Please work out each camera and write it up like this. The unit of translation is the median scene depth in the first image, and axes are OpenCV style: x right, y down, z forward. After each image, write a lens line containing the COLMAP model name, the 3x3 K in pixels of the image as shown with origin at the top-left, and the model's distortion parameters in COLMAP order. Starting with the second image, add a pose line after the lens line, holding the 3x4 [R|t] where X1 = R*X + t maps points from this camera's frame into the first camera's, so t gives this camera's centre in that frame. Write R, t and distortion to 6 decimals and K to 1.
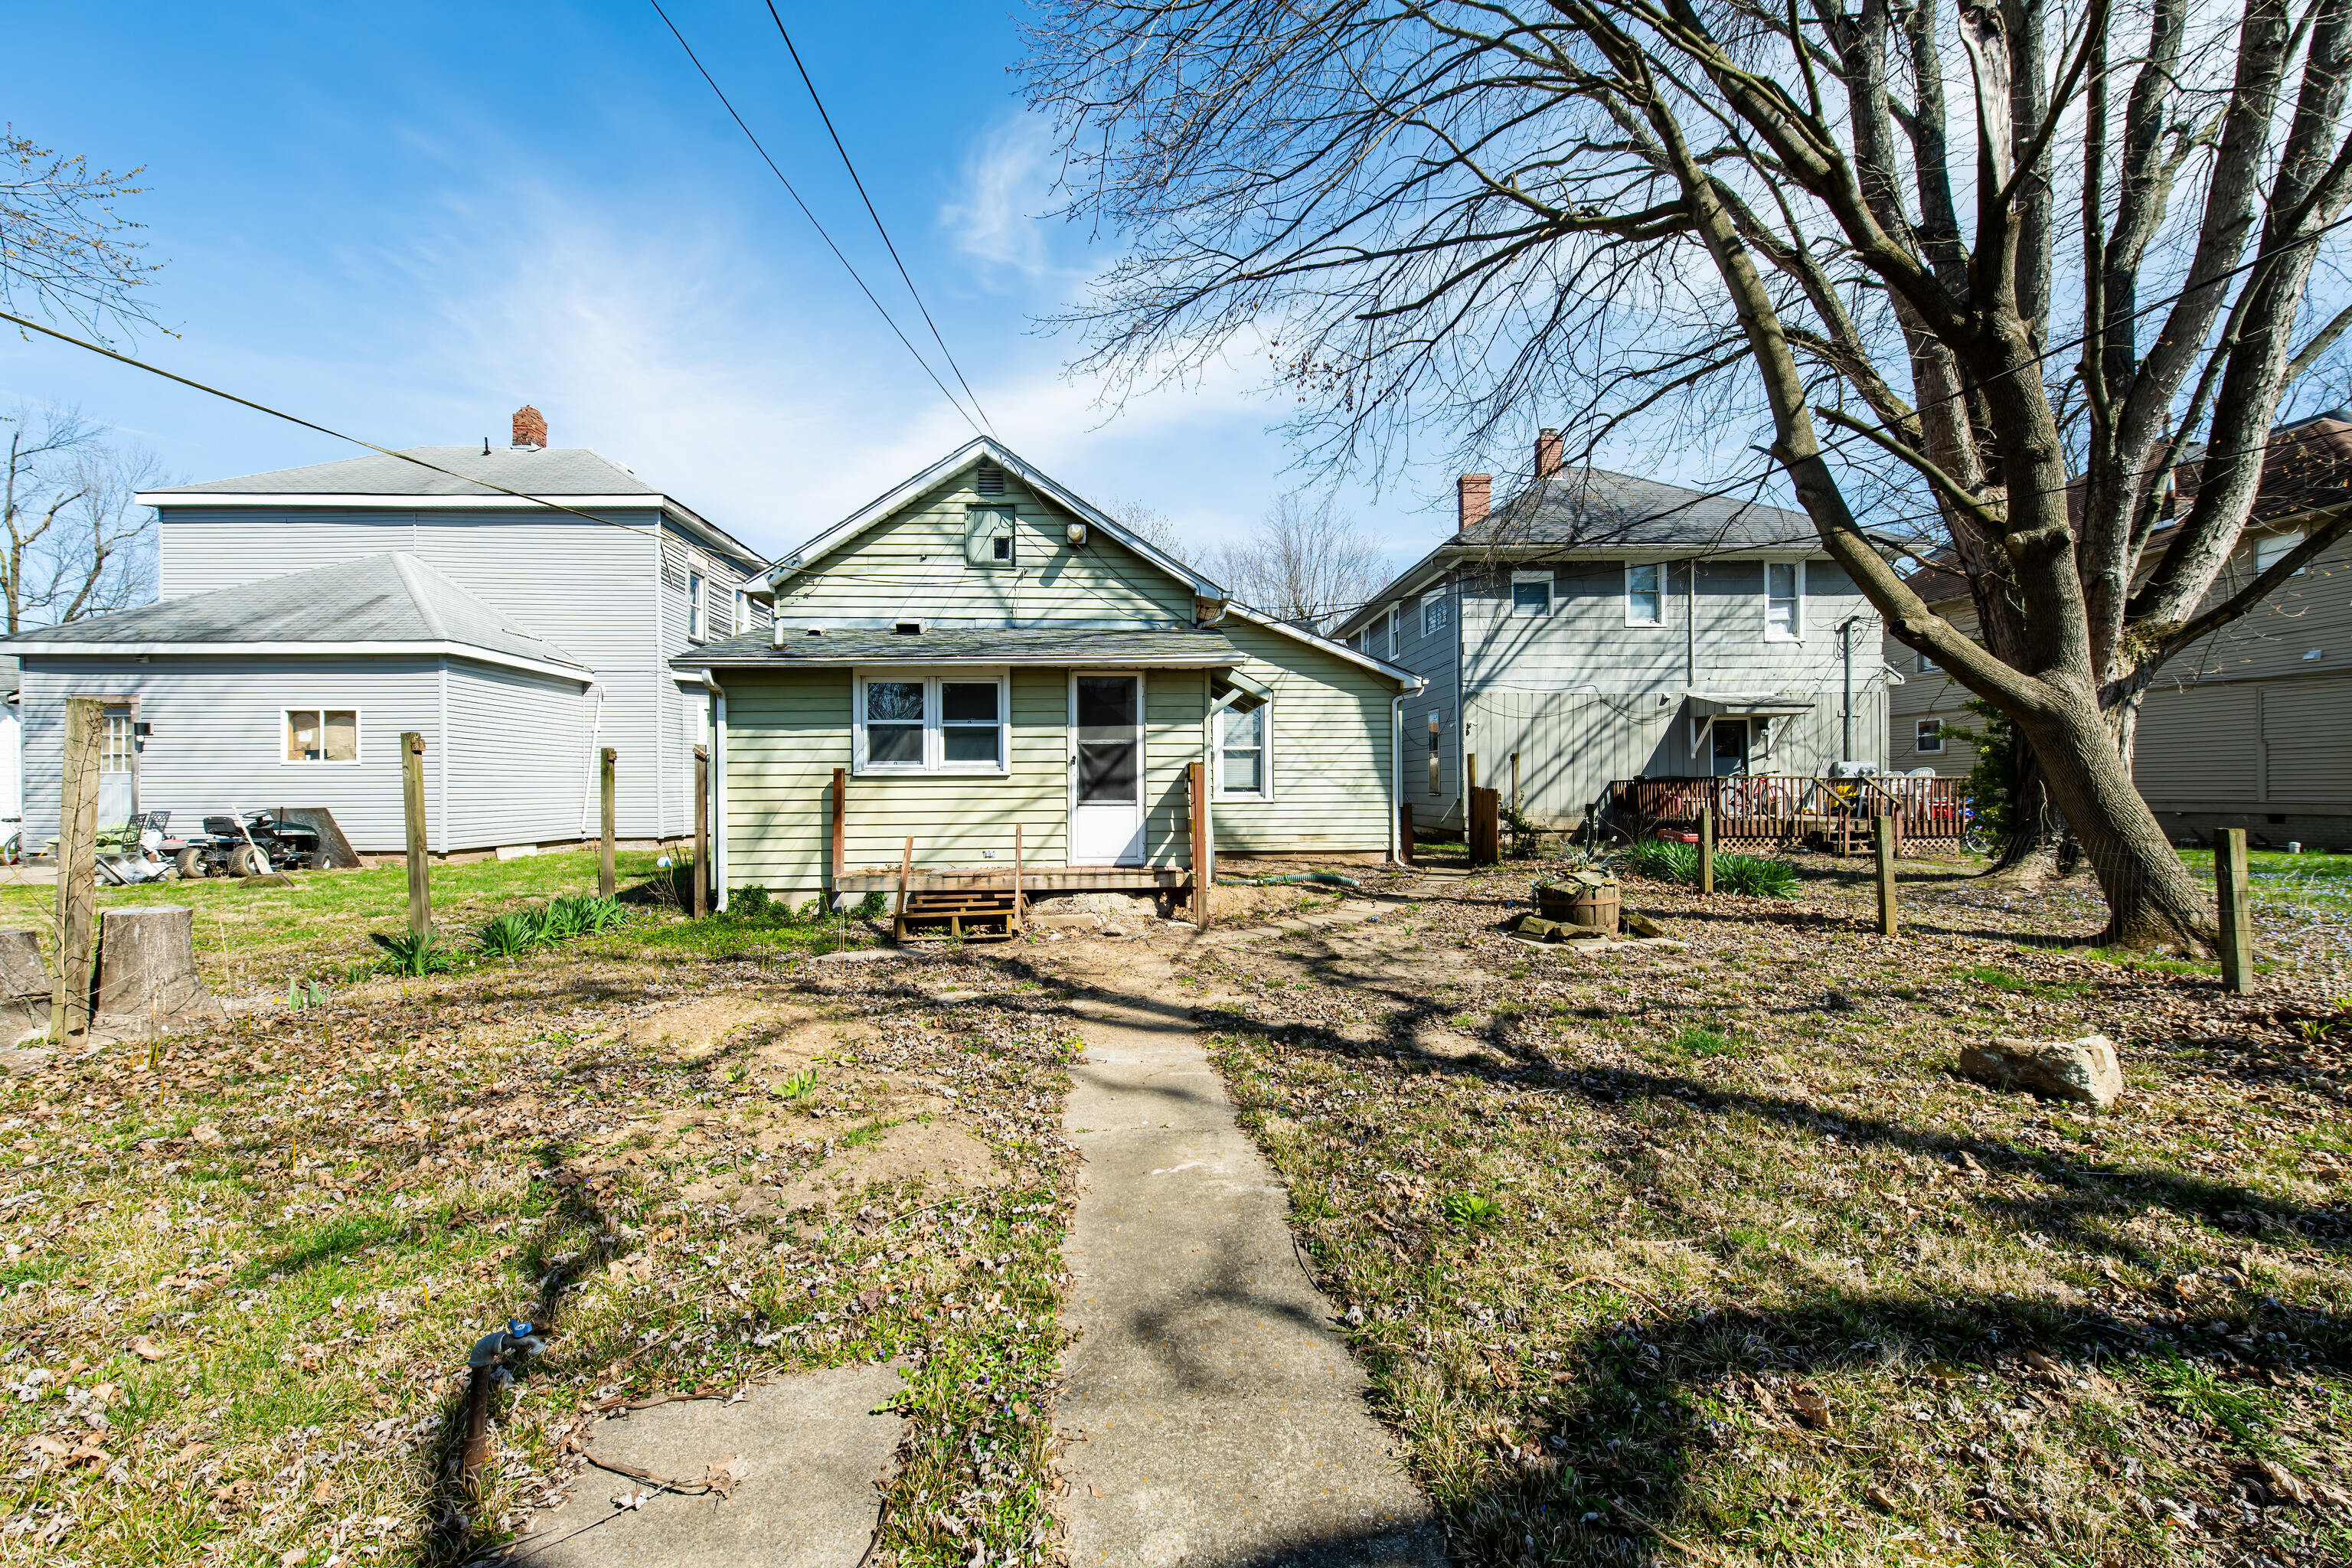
lens RADIAL K [[948.8, 0, 1176.0], [0, 948.8, 784.0], [0, 0, 1]] dist [0.000365, 0.000024]
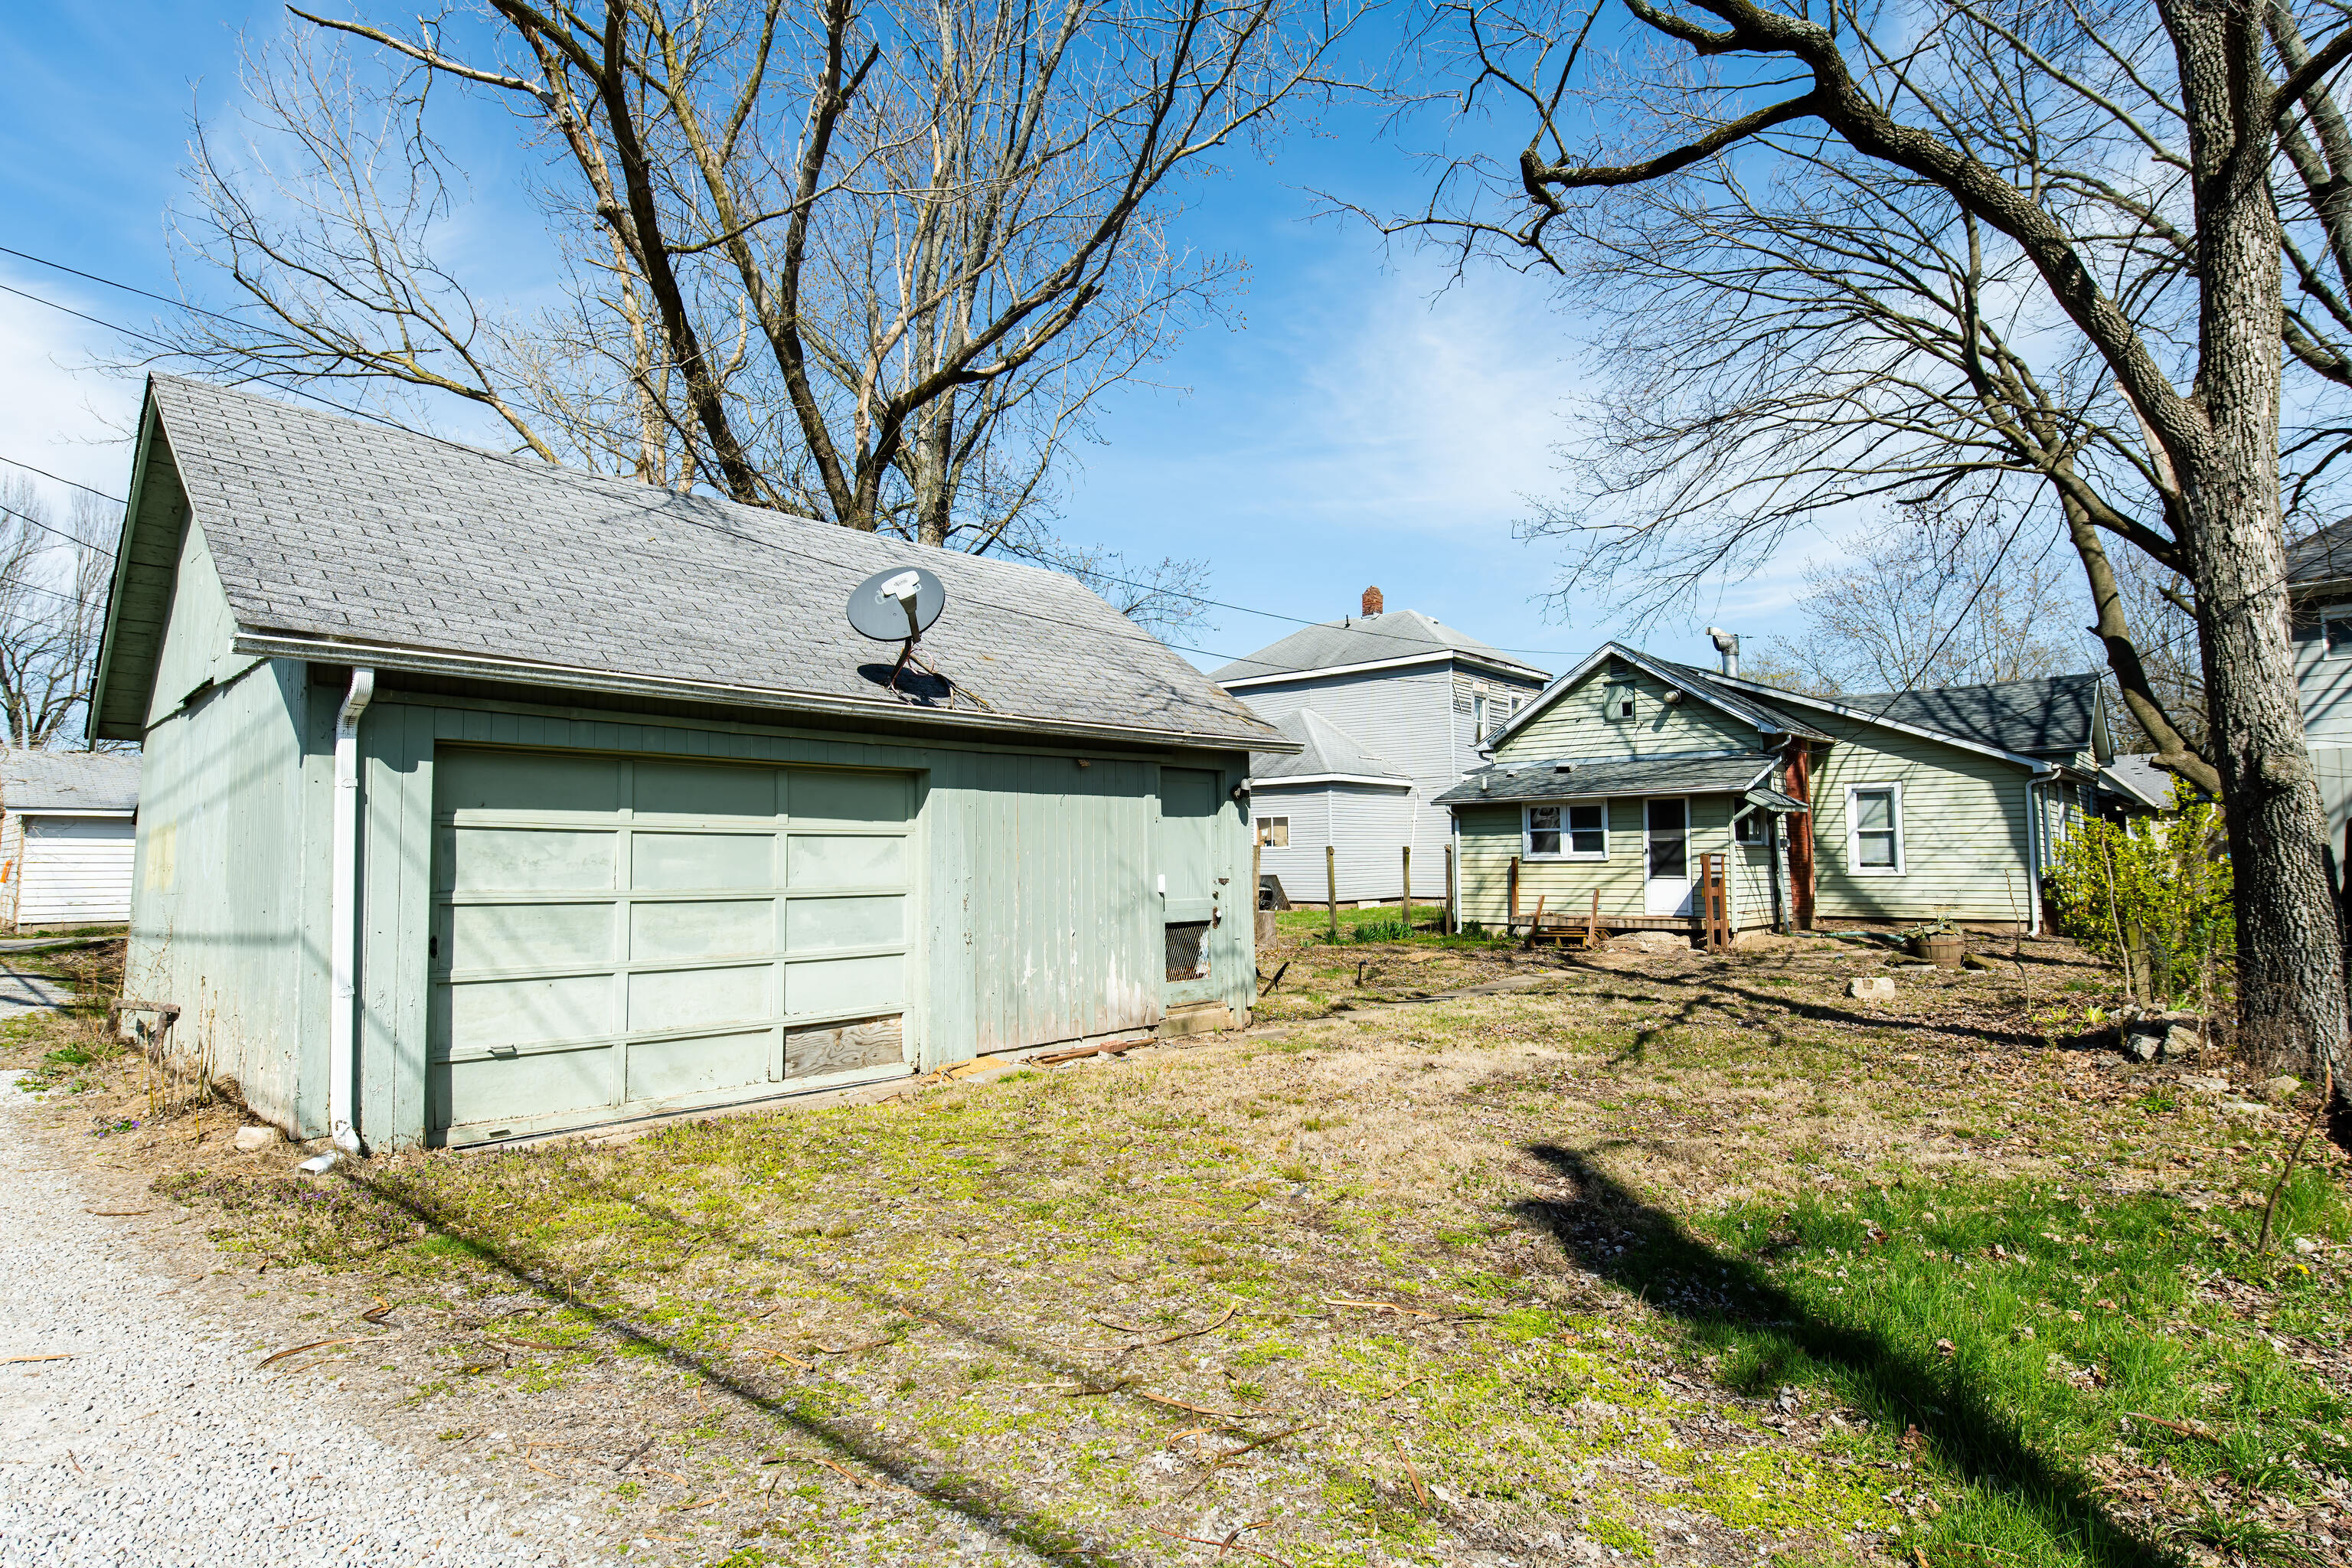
lens RADIAL K [[1418.1, 0, 1176.0], [0, 1418.1, 784.0], [0, 0, 1]] dist [-0.018676, -0.000517]
pose [[0.735150, -0.034895, -0.677006, 0.882438], [0.010132, 0.999128, -0.040496, -0.046215], [0.677829, 0.022911, 0.734862, -1.252090]]
